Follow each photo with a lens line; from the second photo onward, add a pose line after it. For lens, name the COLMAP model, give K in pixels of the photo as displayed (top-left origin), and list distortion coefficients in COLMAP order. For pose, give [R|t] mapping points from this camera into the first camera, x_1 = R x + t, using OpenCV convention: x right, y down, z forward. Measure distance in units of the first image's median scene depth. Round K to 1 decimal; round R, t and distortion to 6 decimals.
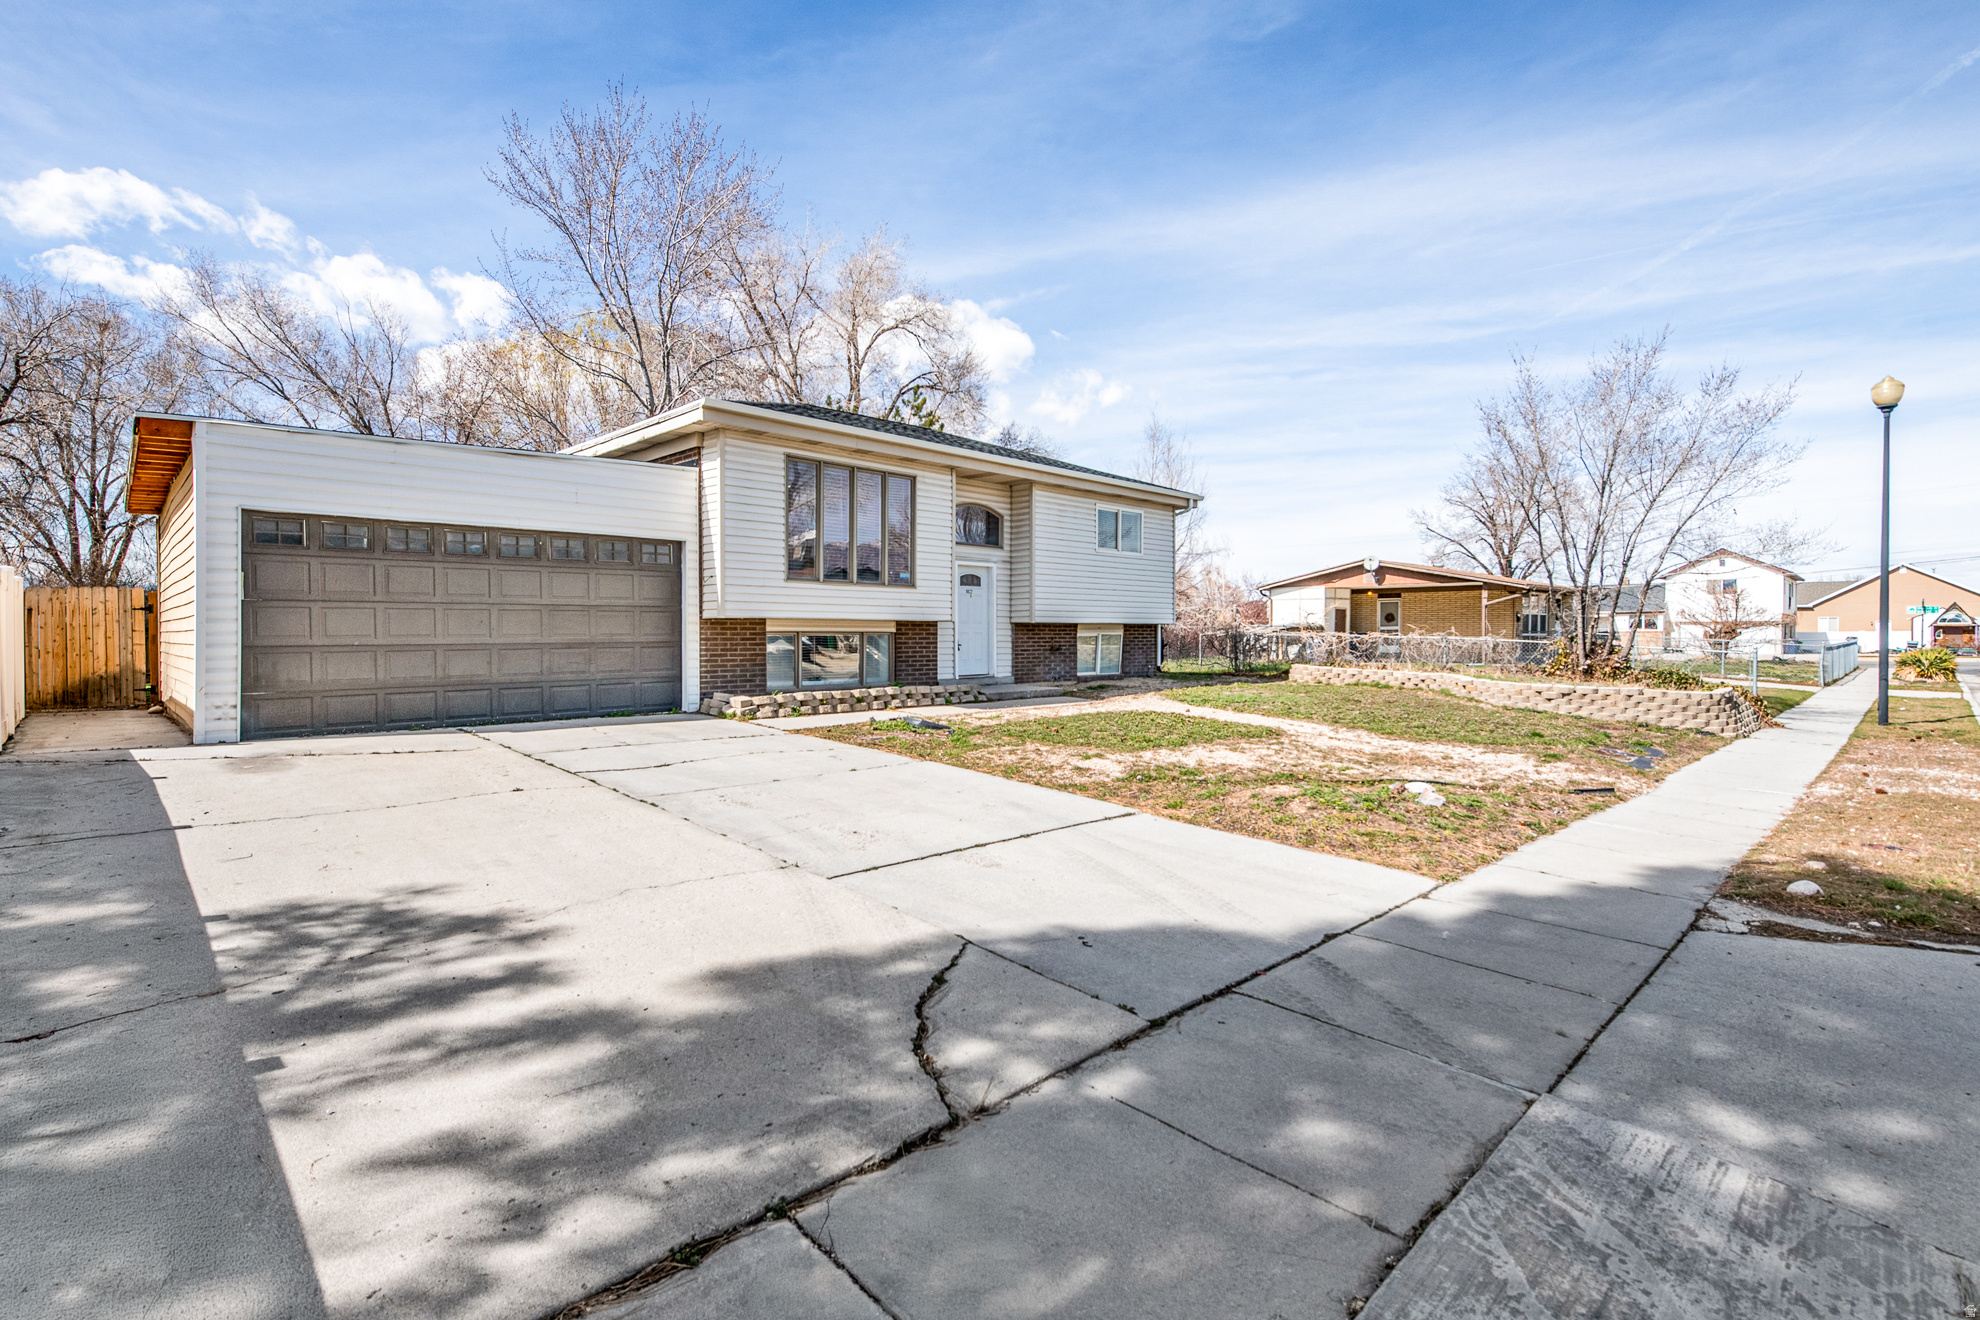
lens RADIAL K [[915.2, 0, 989.9], [0, 915.2, 650.5], [0, 0, 1]] dist [-0.000213, -0.000019]
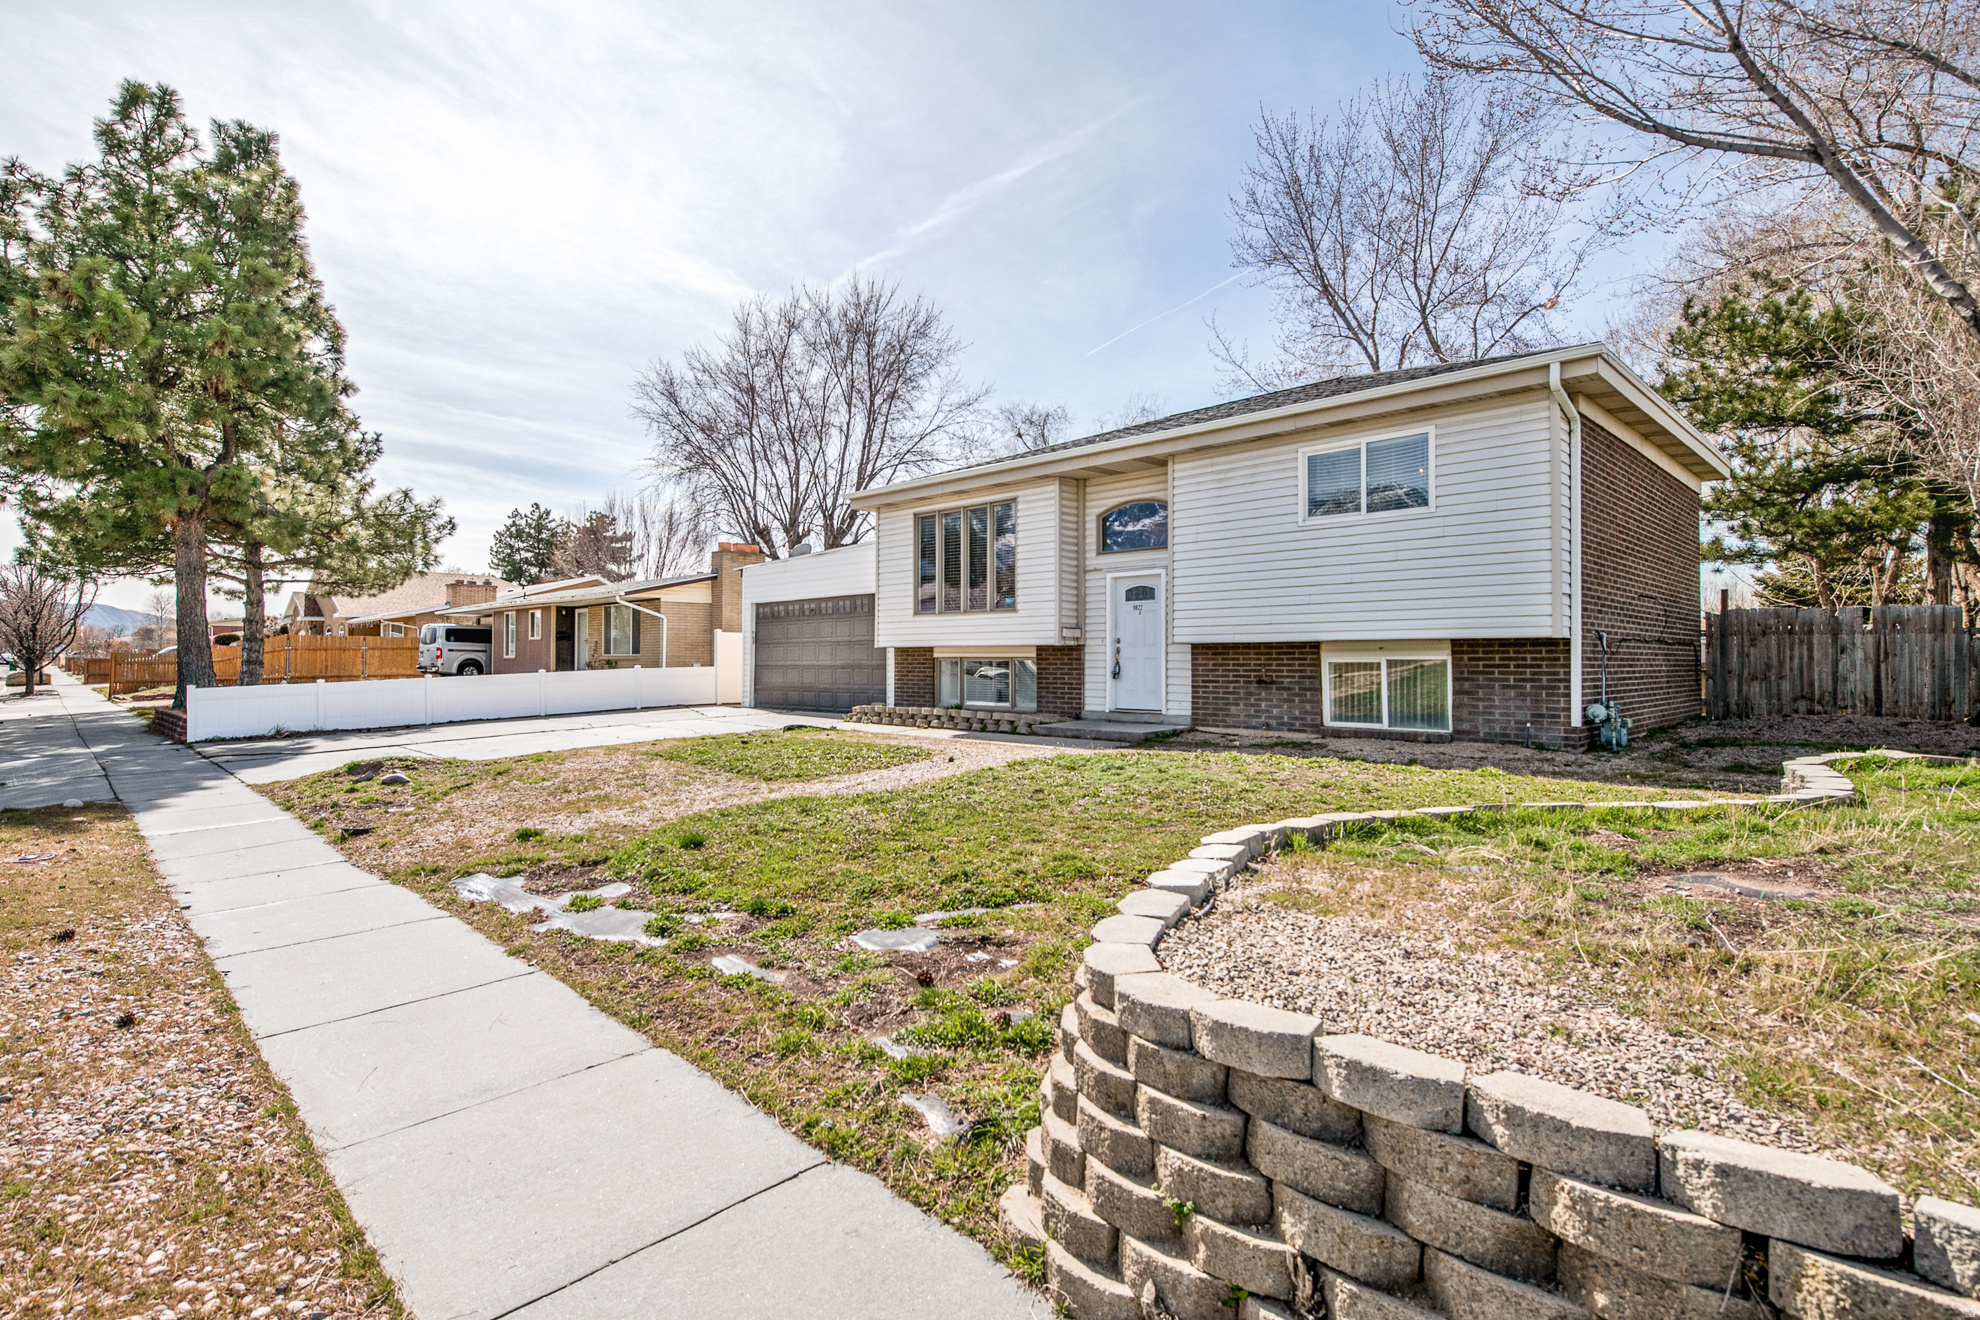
lens RADIAL K [[915.2, 0, 990.0], [0, 915.2, 655.5], [0, 0, 1]] dist [-0.000213, -0.000019]
pose [[0.017880, -0.004182, -0.999831, 0.796286], [-0.017189, 0.999842, -0.004490, -0.015464], [0.999692, 0.017266, 0.017805, 0.854410]]
